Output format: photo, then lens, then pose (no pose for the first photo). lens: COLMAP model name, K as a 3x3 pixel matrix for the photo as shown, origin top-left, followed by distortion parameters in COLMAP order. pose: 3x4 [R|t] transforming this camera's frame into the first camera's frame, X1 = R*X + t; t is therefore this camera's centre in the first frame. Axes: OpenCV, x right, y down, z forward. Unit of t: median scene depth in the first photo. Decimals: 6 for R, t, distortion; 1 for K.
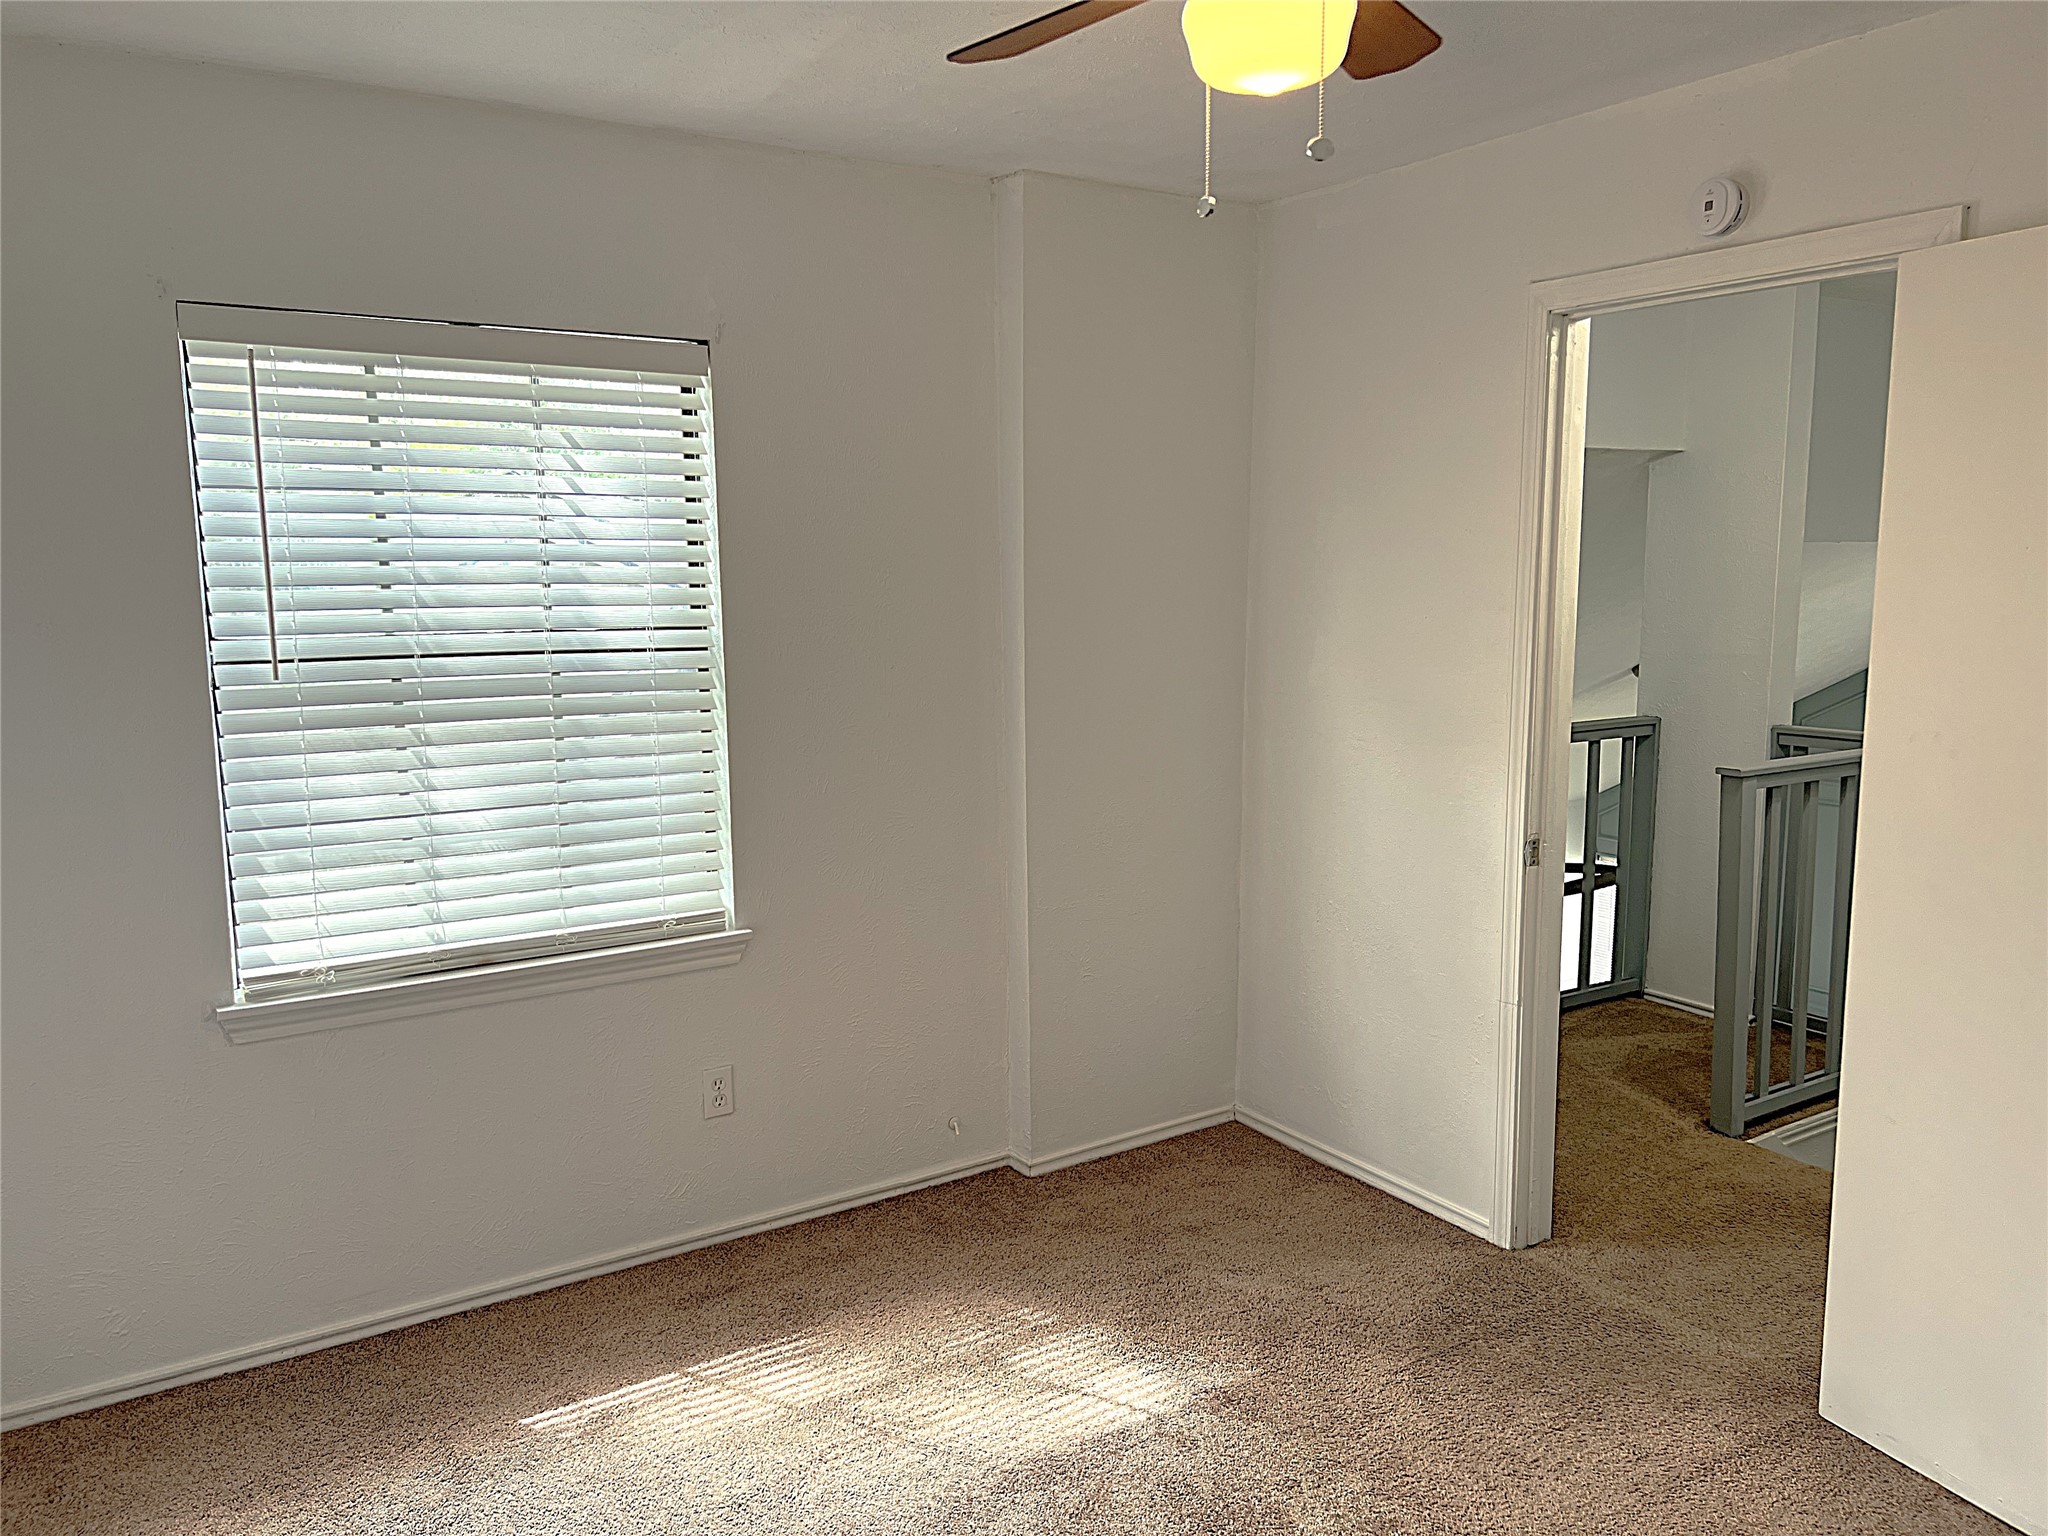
lens RADIAL K [[1543.6, 0, 1031.7], [0, 1543.6, 769.9], [0, 0, 1]] dist [0.036046, -0.046818]
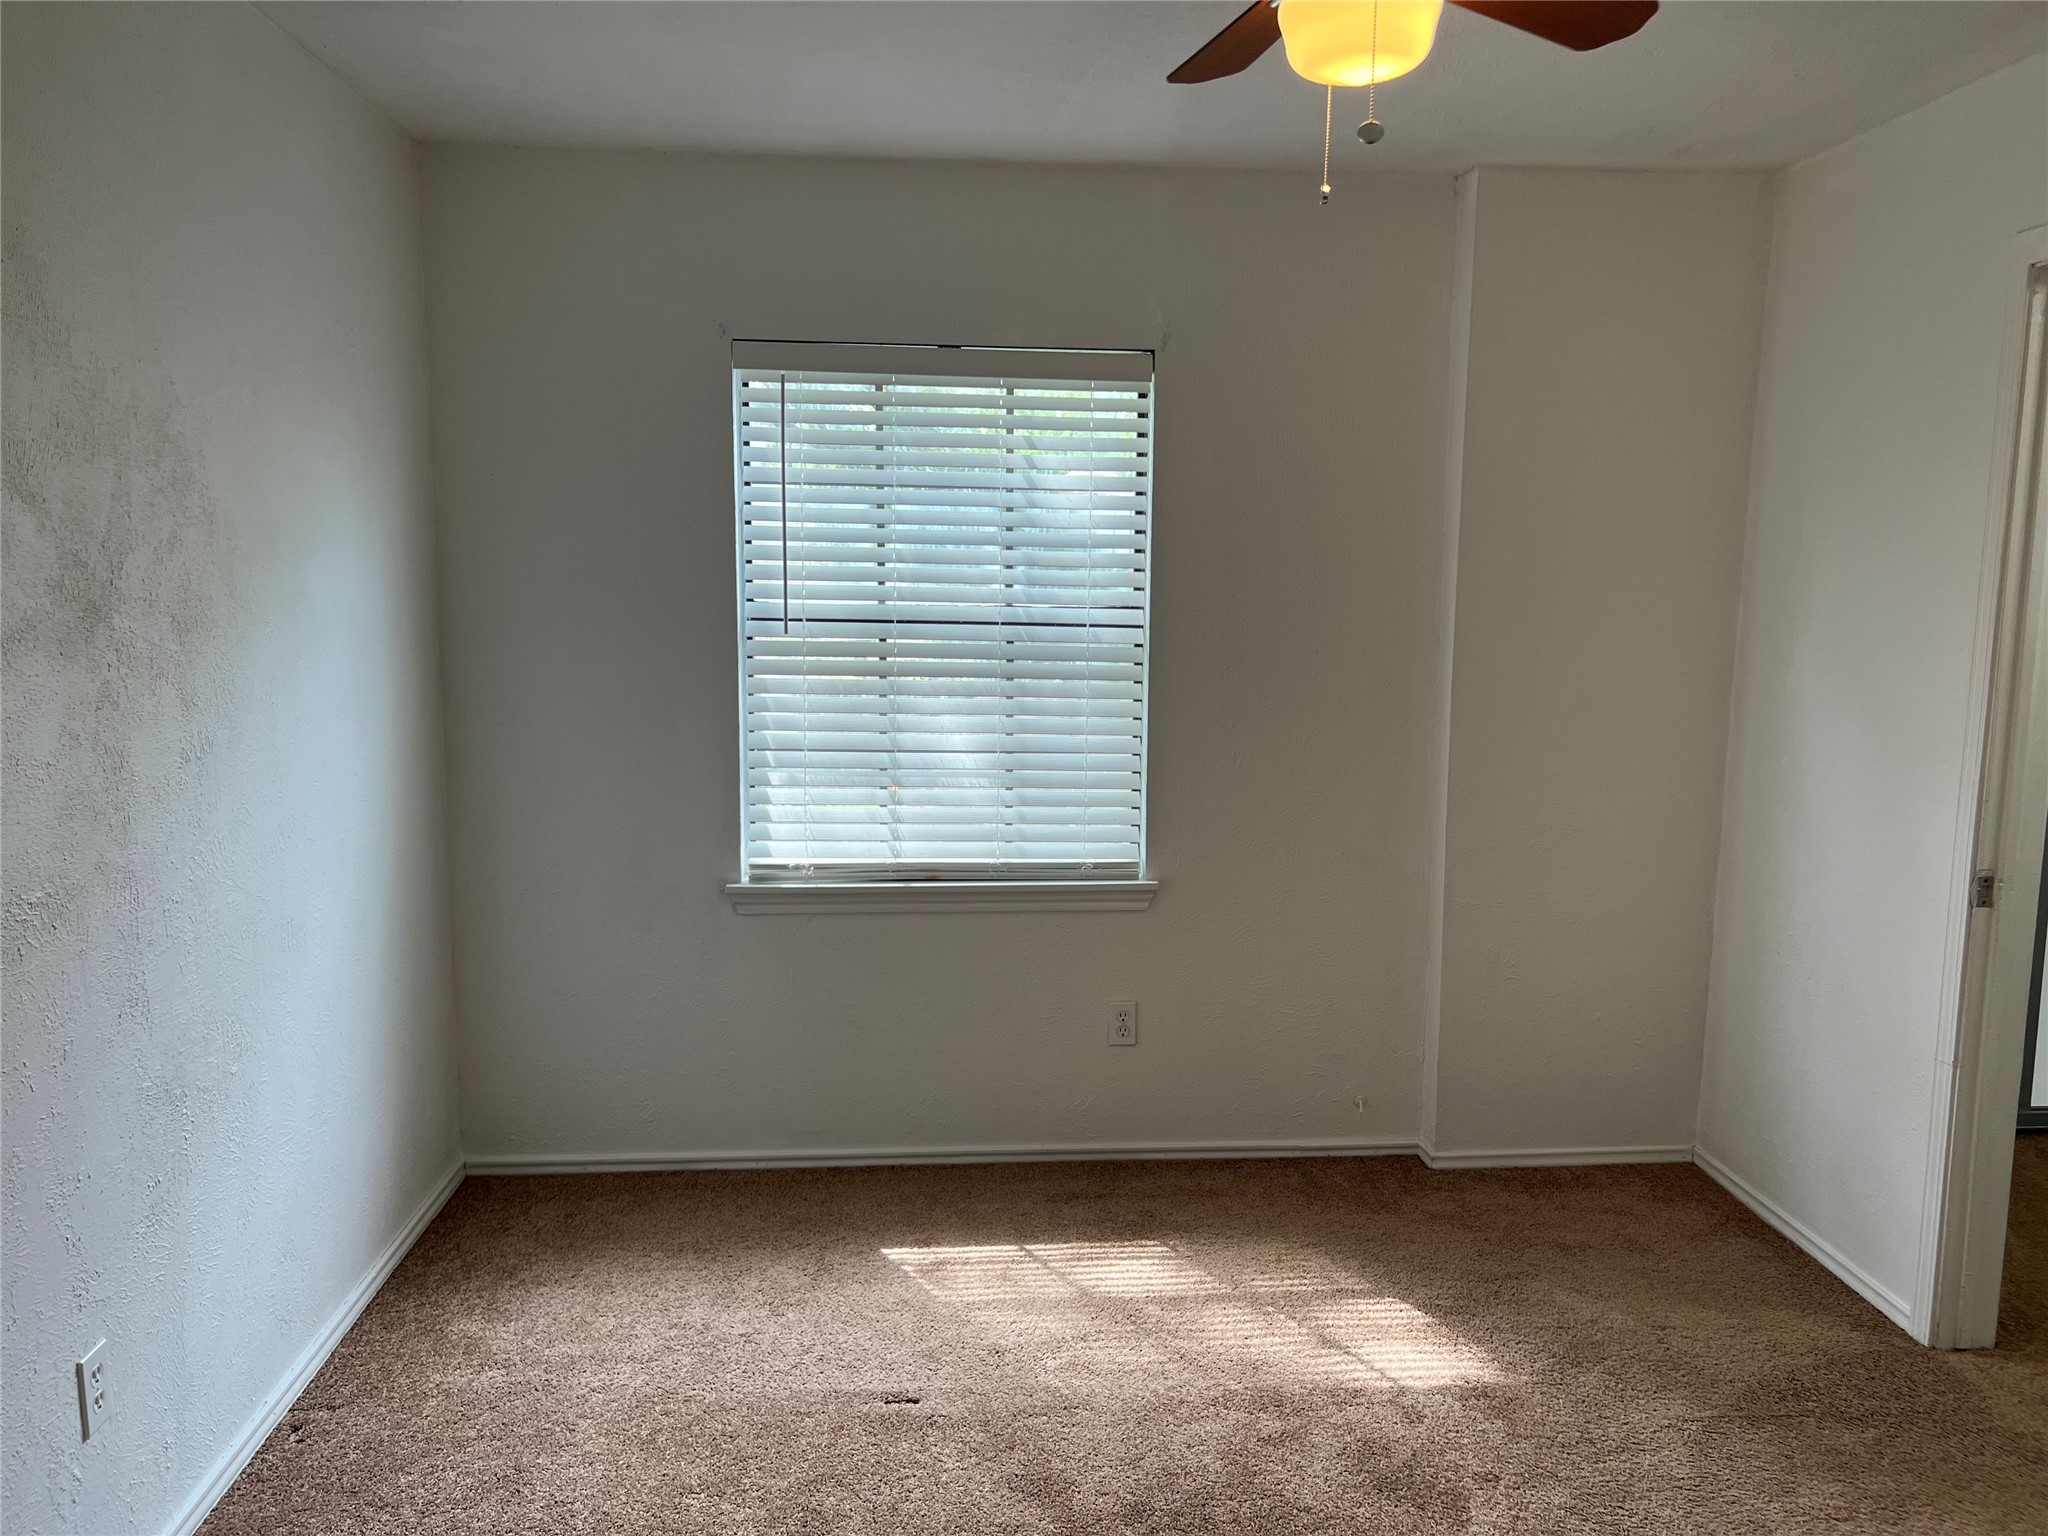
lens RADIAL K [[1543.6, 0, 1034.6], [0, 1543.6, 759.7], [0, 0, 1]] dist [0.036046, -0.046818]
pose [[0.875931, 0.074785, -0.476604, 0.276651], [-0.083927, 0.996470, 0.002114, 0.023532], [0.475080, 0.038148, 0.879115, -0.014126]]
